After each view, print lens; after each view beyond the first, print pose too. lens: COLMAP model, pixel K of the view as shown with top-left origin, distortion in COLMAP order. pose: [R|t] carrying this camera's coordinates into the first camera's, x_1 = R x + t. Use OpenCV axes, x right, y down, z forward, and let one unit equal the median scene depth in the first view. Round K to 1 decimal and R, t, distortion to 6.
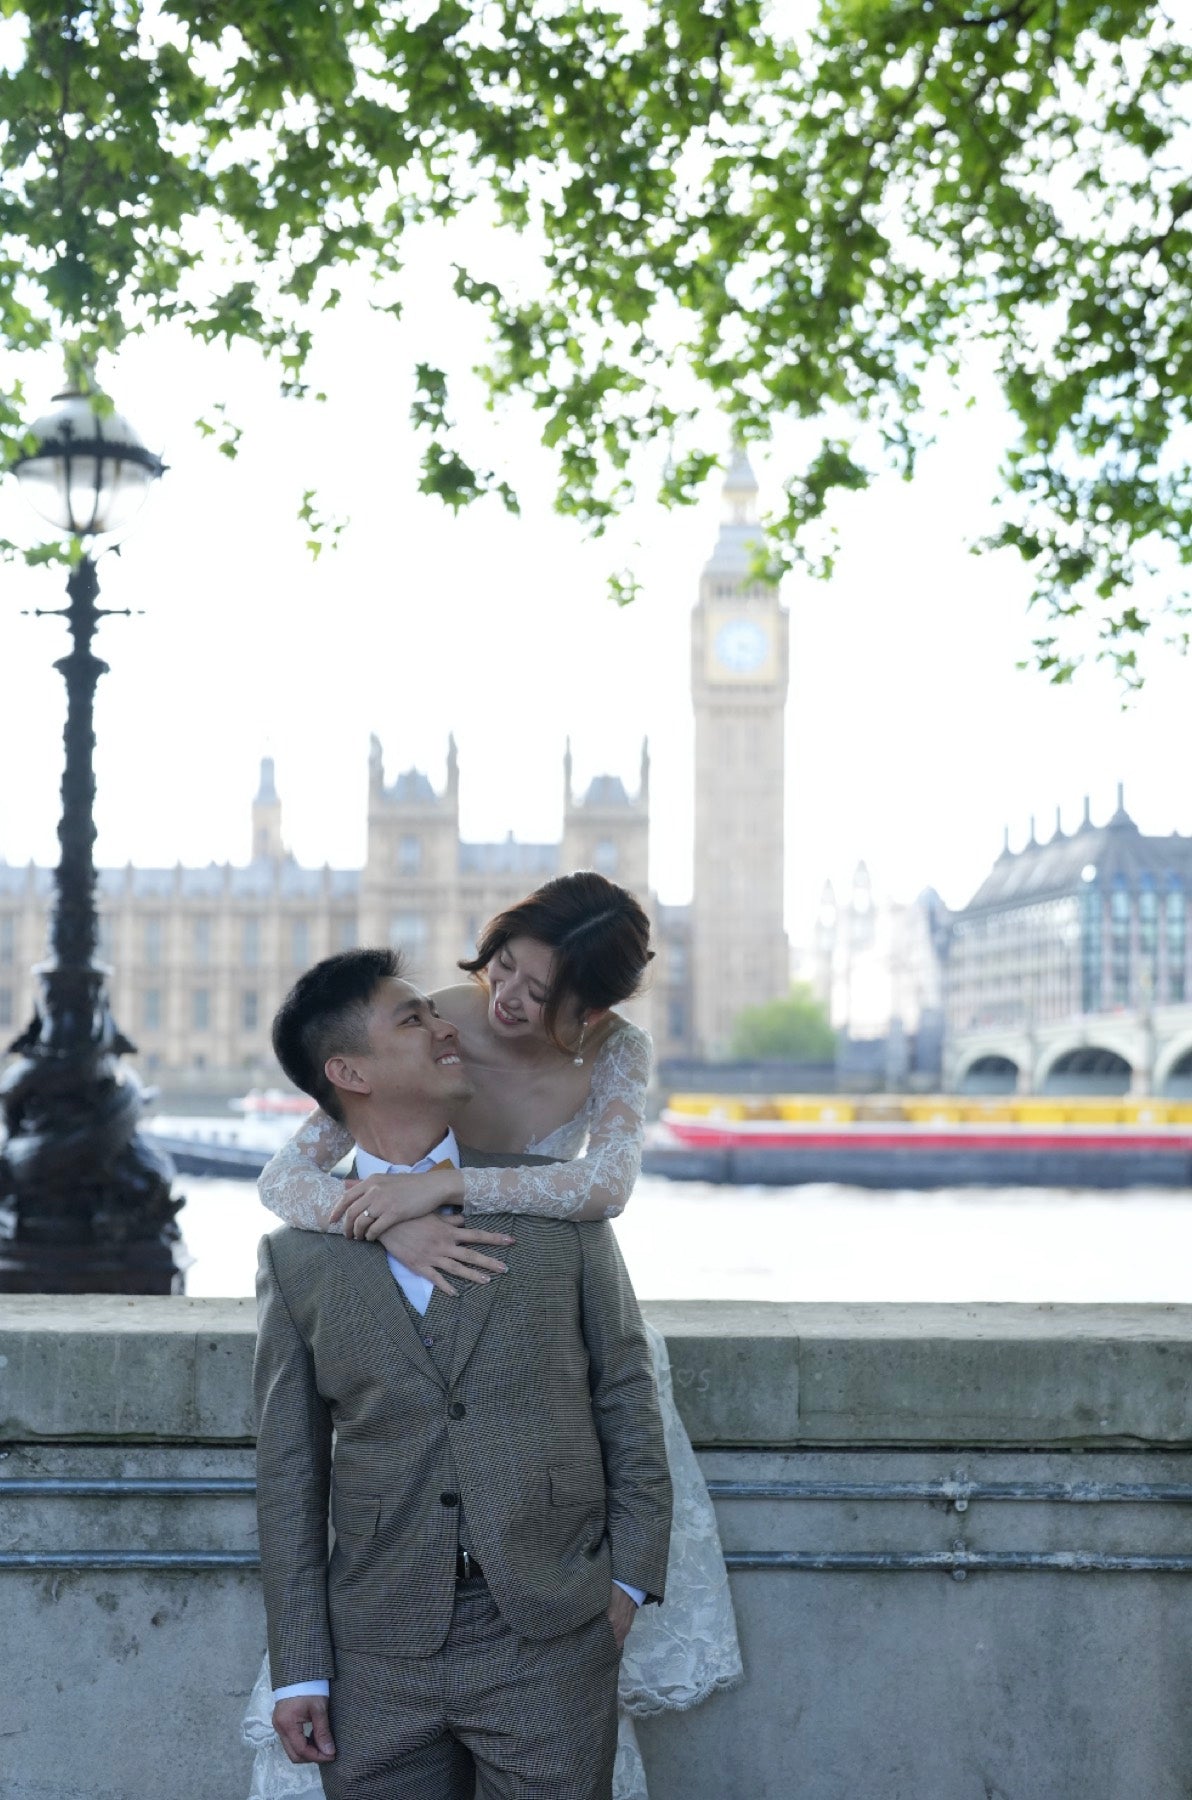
lens RADIAL K [[2364.7, 0, 596.0], [0, 2364.7, 900.0], [0, 0, 1]] dist [-0.165174, 0.850112]
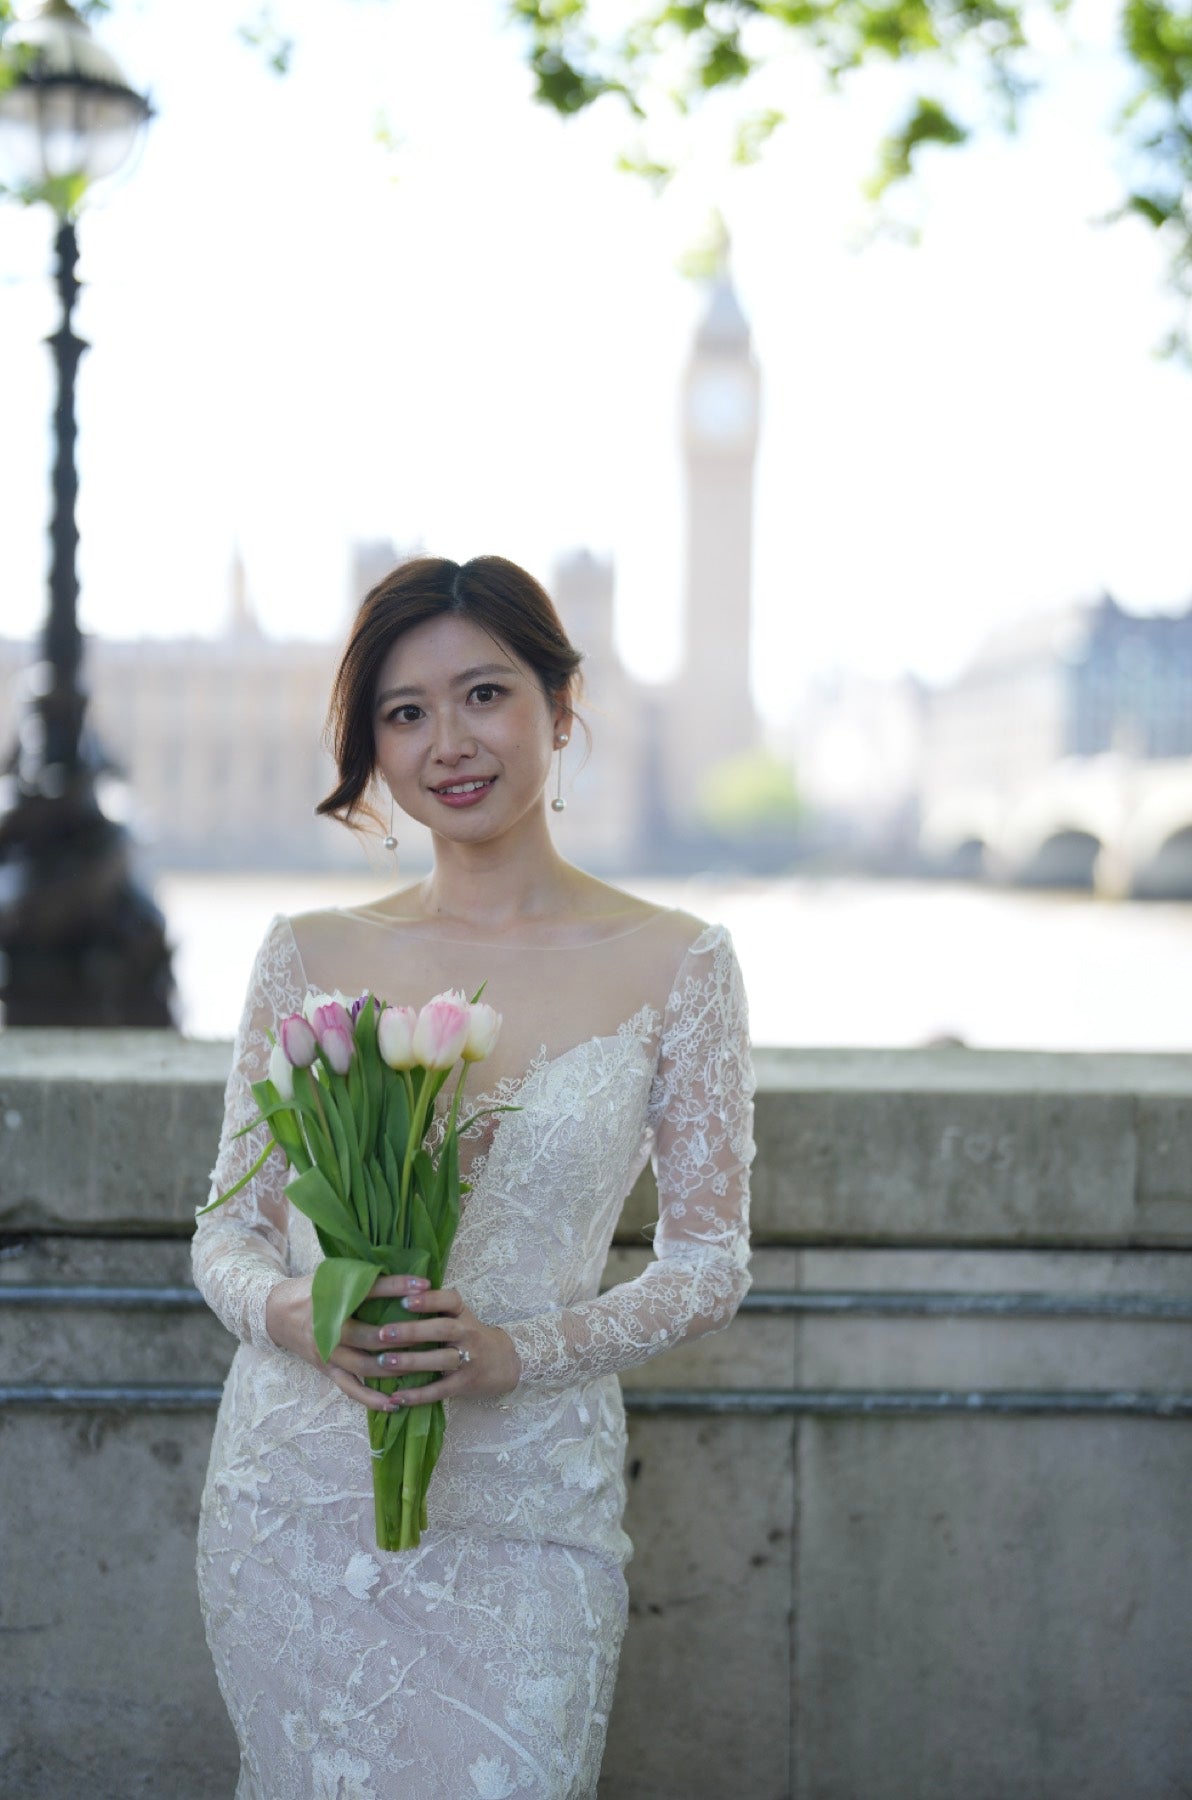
lens RADIAL K [[2476.3, 0, 589.0], [0, 2476.3, 884.3], [0, 0, 1]] dist [-0.170281, 0.937660]
pose [[0.999974, 0.006769, -0.002397, -0.079197], [-0.006521, 0.995763, 0.091727, 0.057597], [0.003008, -0.091709, 0.995781, 0.272388]]
